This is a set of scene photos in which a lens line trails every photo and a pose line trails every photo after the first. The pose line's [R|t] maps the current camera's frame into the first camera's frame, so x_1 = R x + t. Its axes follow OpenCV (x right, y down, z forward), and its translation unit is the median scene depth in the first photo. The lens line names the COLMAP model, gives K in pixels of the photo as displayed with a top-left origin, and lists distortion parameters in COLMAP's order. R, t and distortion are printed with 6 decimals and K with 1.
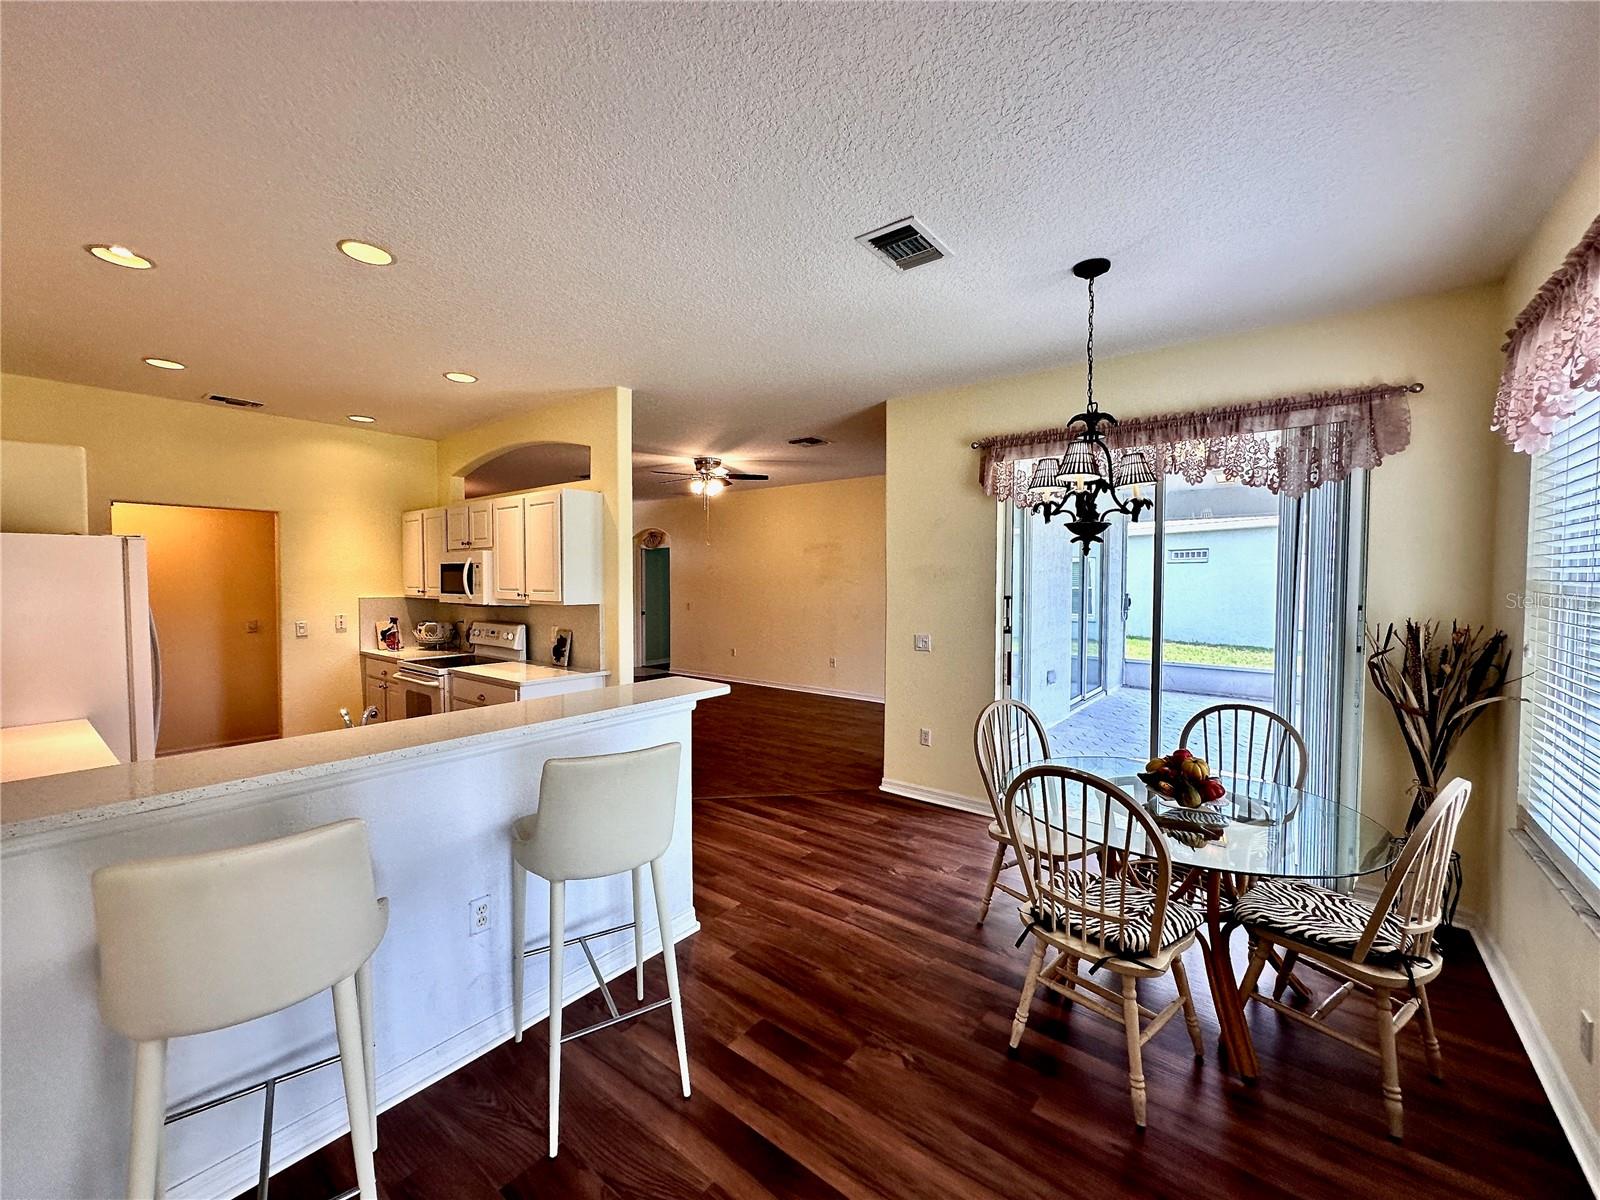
lens RADIAL K [[641.7, 0, 800.3], [0, 641.7, 598.1], [0, 0, 1]] dist [-0.003175, 0.000936]
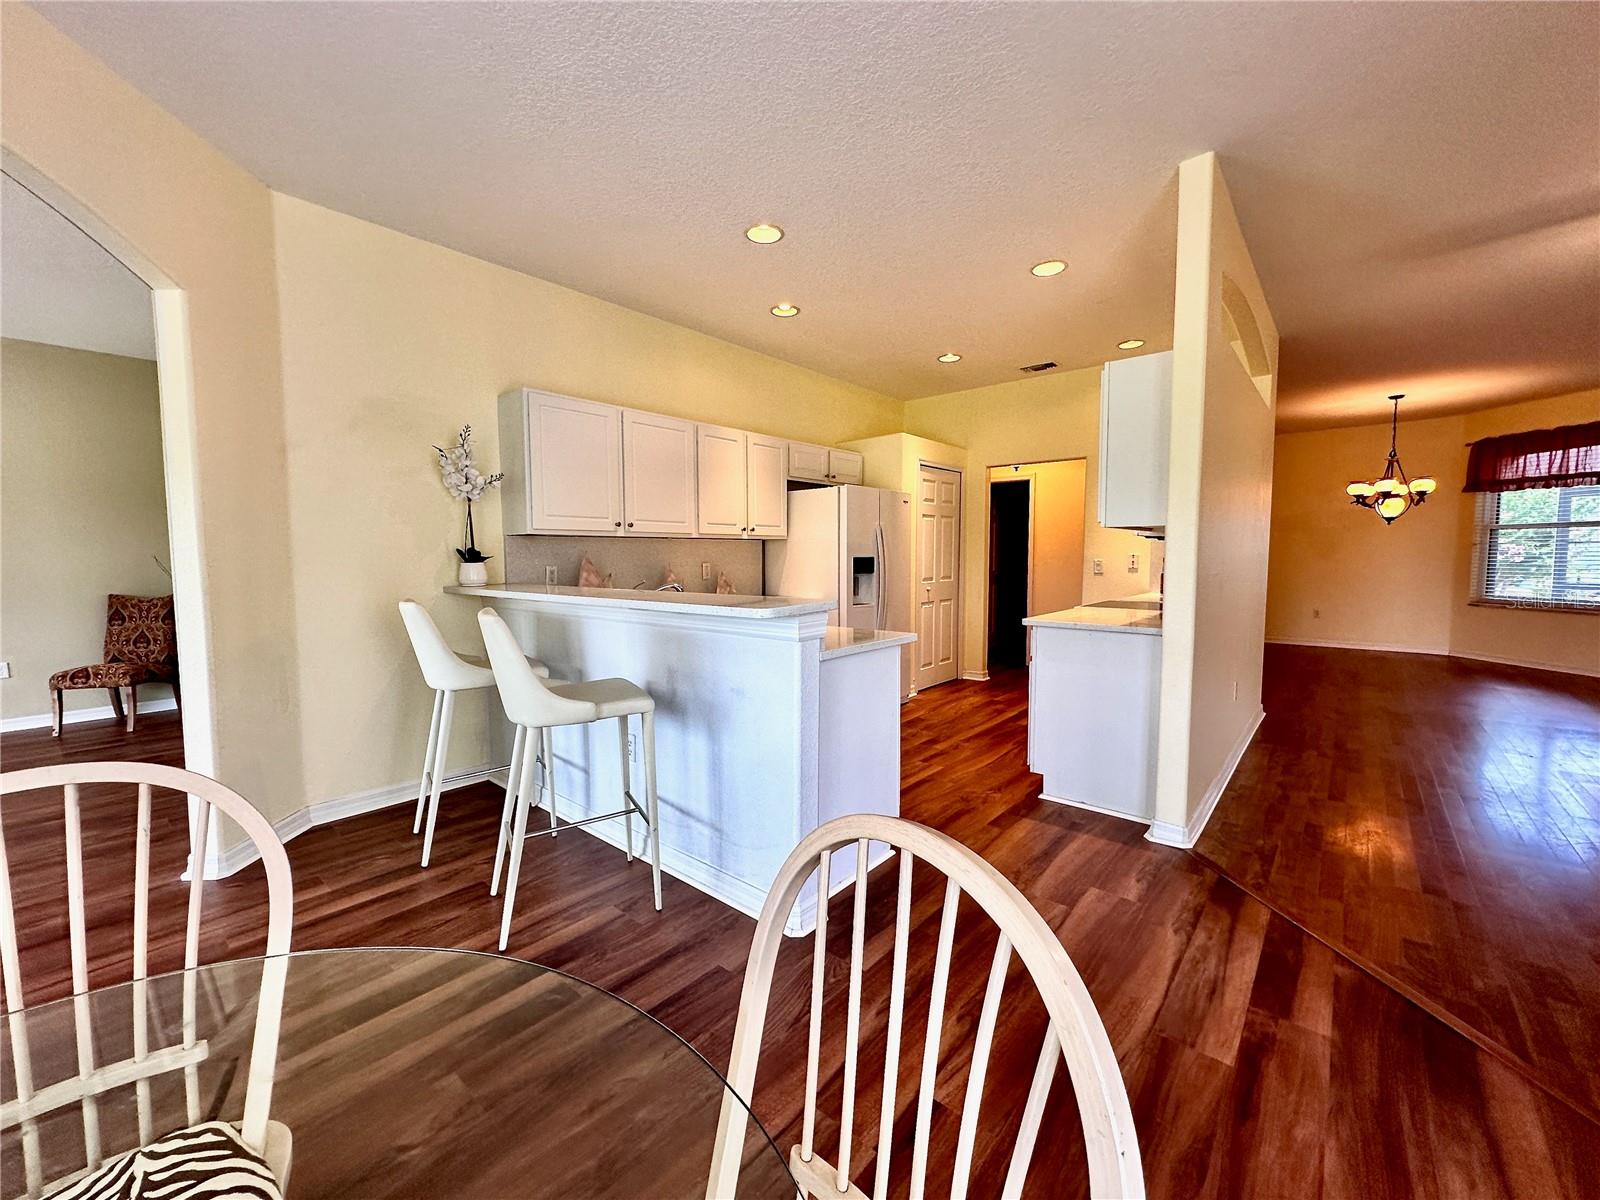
lens RADIAL K [[641.7, 0, 800.2], [0, 641.7, 596.7], [0, 0, 1]] dist [-0.003175, 0.000936]
pose [[-0.042334, 0.066385, -0.996896, 0.327202], [-0.026345, 0.997369, 0.067535, 0.043368], [0.998756, 0.029122, -0.040474, 0.605226]]
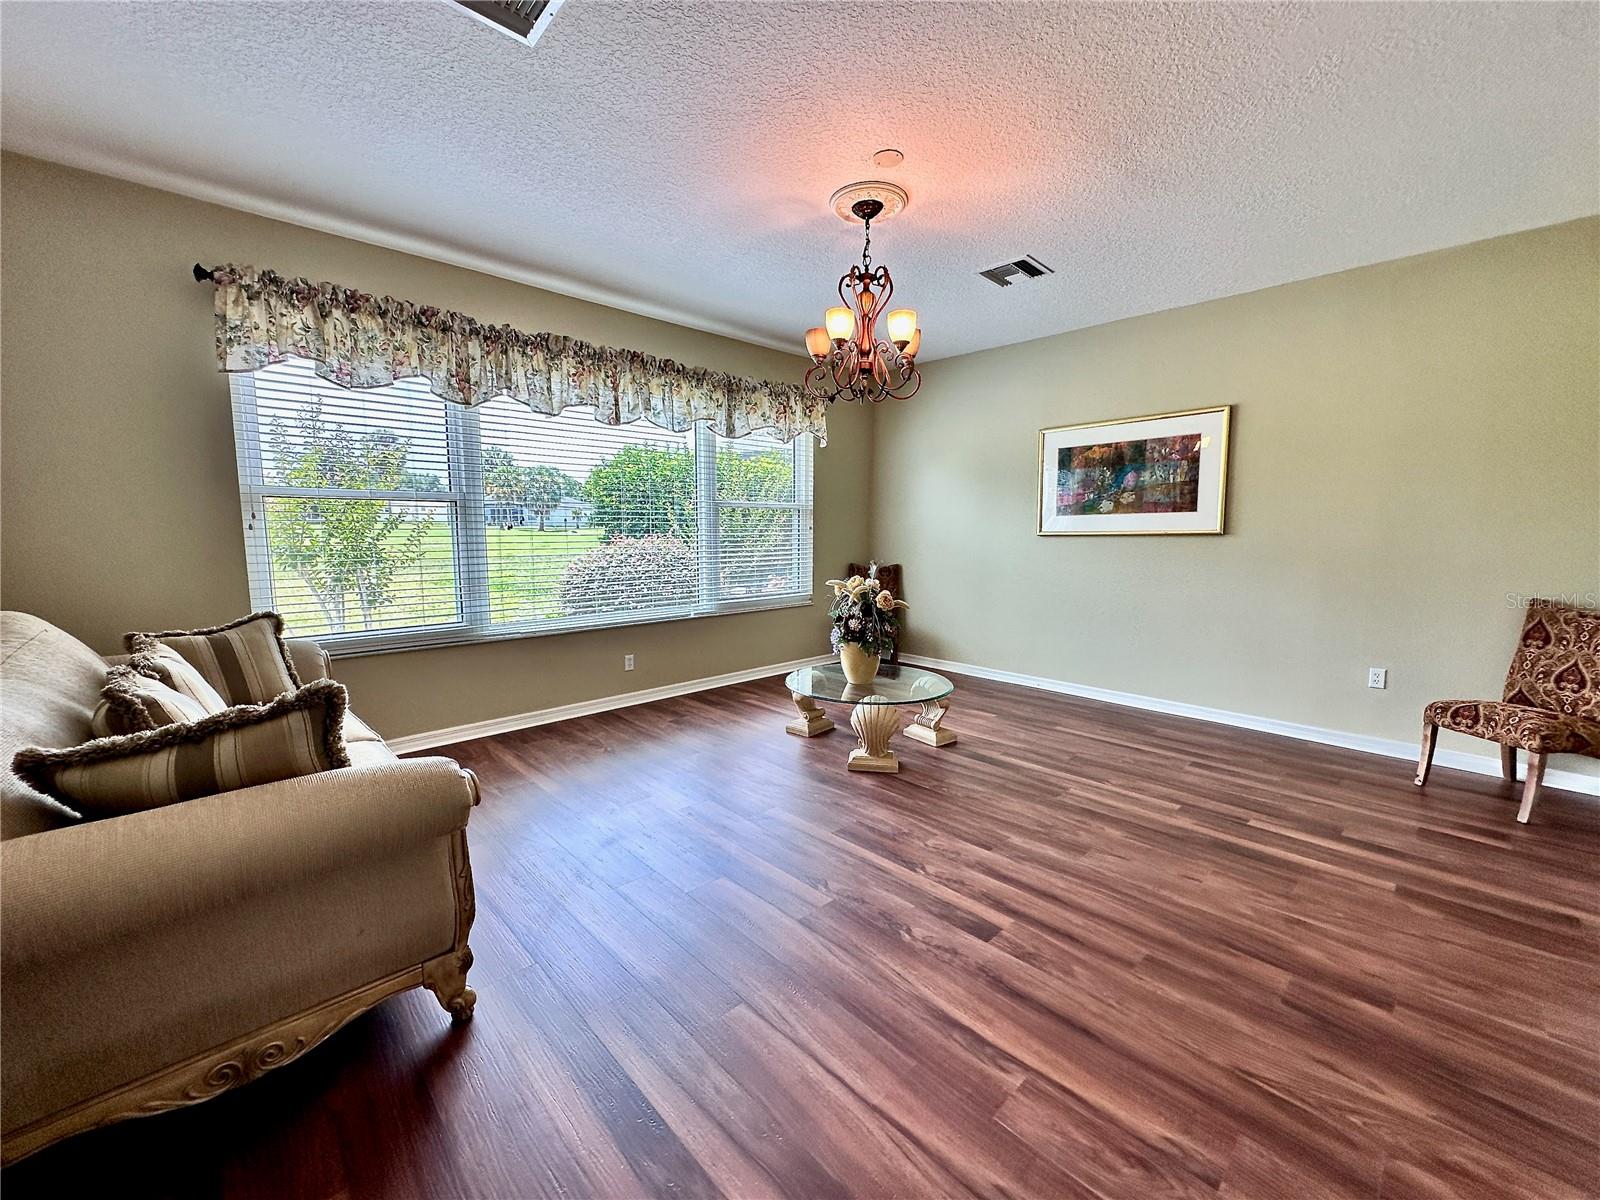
lens RADIAL K [[641.7, 0, 802.8], [0, 641.7, 602.8], [0, 0, 1]] dist [-0.003175, 0.000936]
pose [[-0.991054, -0.019032, 0.132098, 0.021229], [0.000548, 0.989191, 0.146630, 0.043361], [-0.133461, 0.145391, -0.980331, 0.218618]]
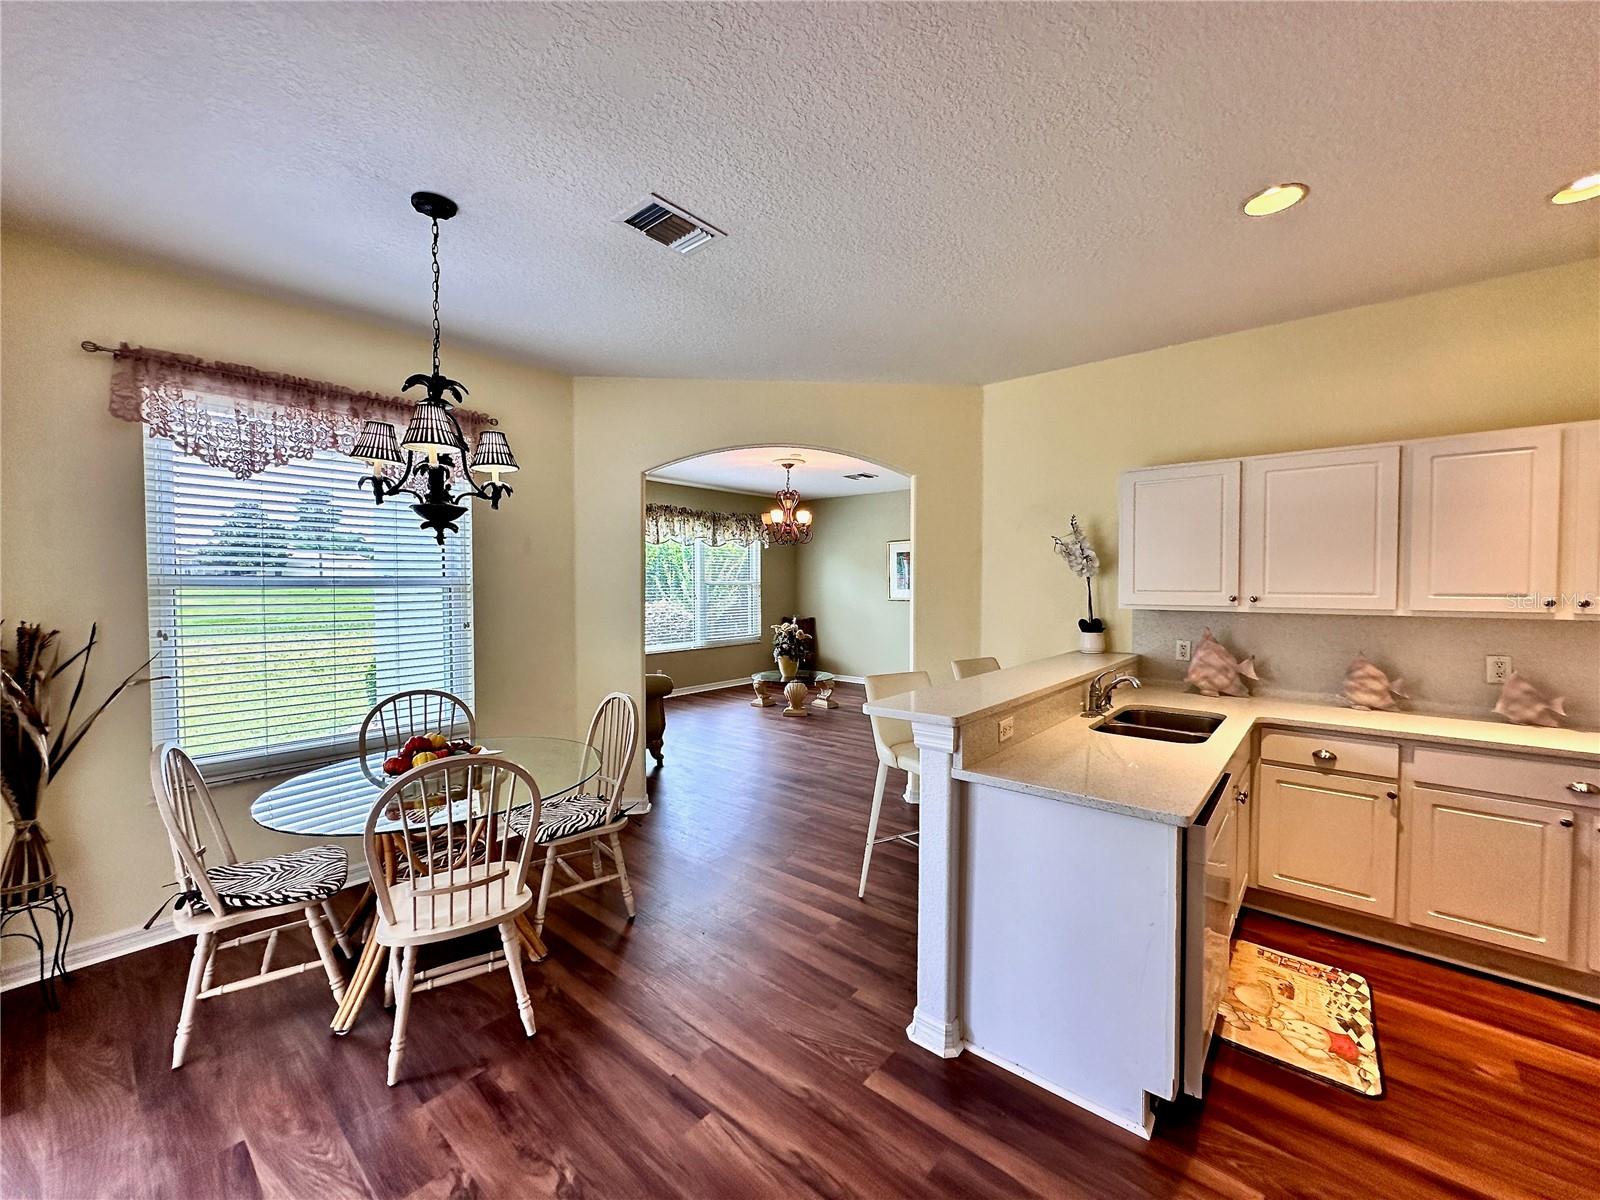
lens RADIAL K [[641.7, 0, 796.4], [0, 641.7, 597.1], [0, 0, 1]] dist [-0.003175, 0.000936]
pose [[-0.999044, 0.000483, 0.043725, -0.035583], [0.002886, 0.998487, 0.054917, -0.025506], [-0.043632, 0.054991, -0.997533, 1.025499]]
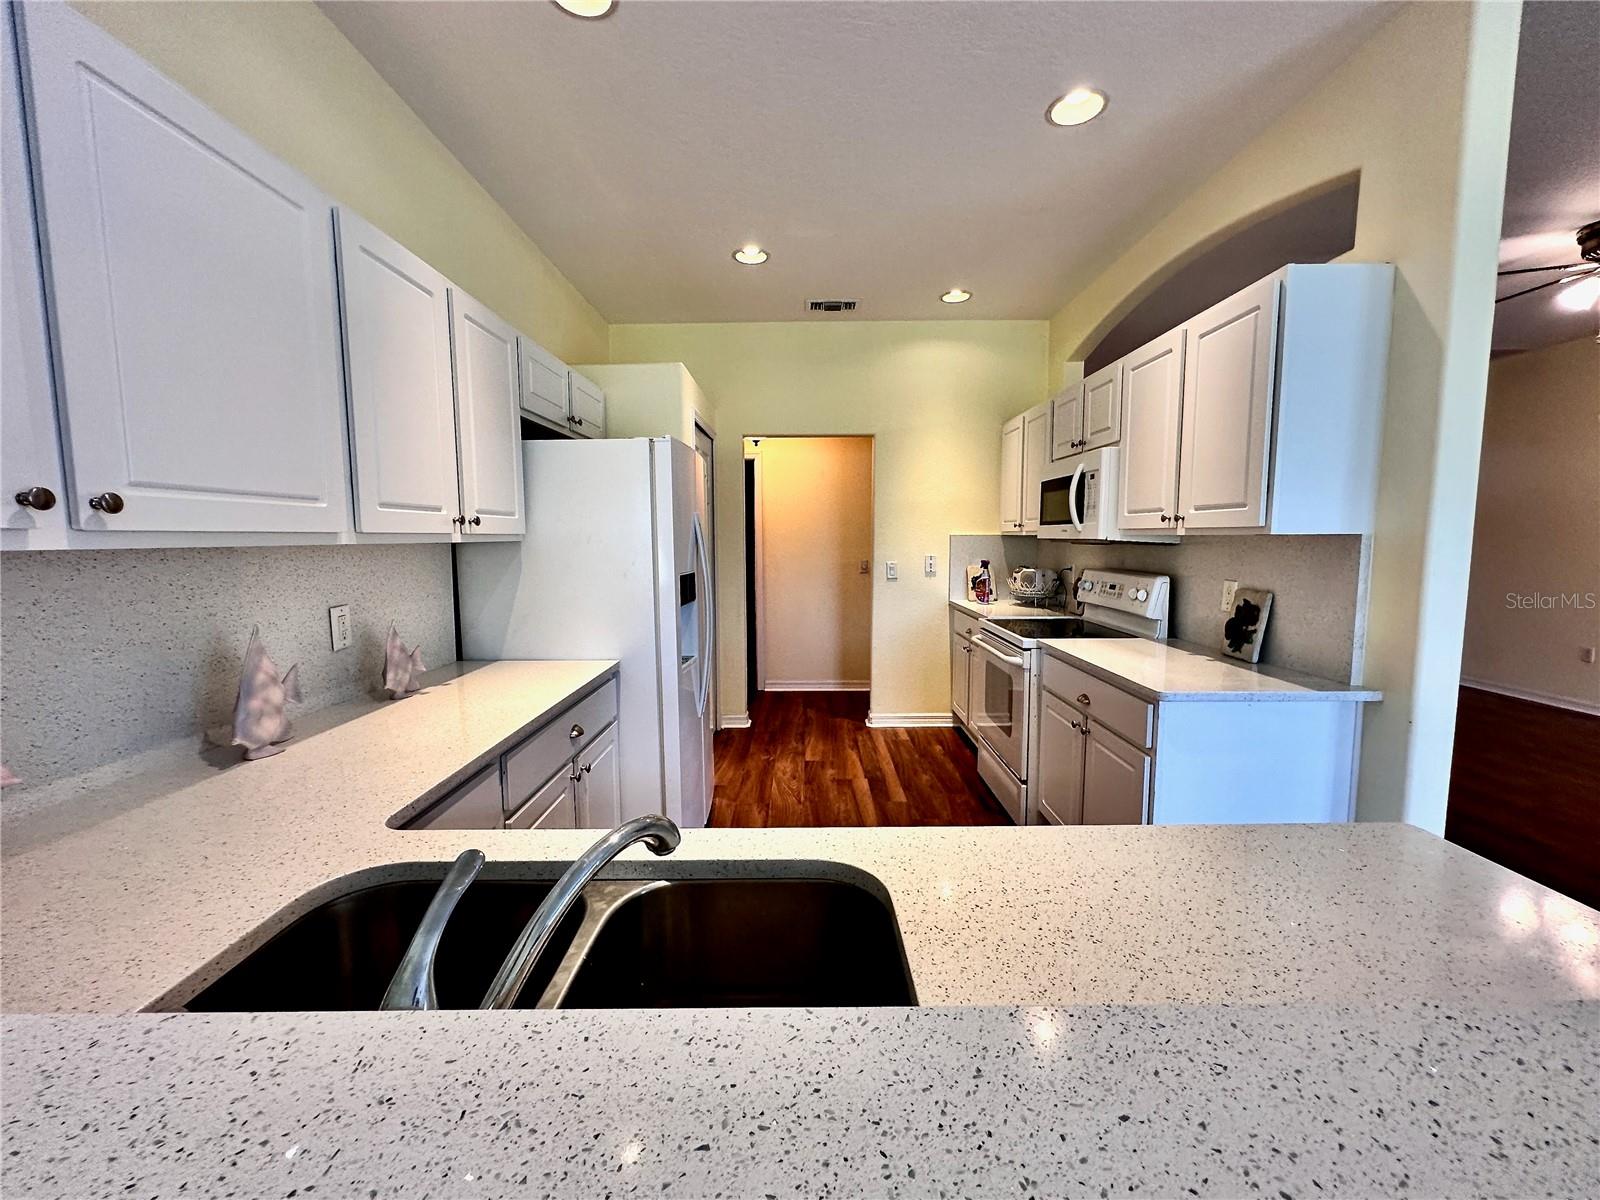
lens RADIAL K [[641.7, 0, 800.9], [0, 641.7, 599.2], [0, 0, 1]] dist [-0.003175, 0.000936]
pose [[0.617469, 0.072947, -0.783206, -0.189055], [-0.017737, 0.996729, 0.078851, 0.022978], [0.786395, -0.034797, 0.616743, 0.401882]]
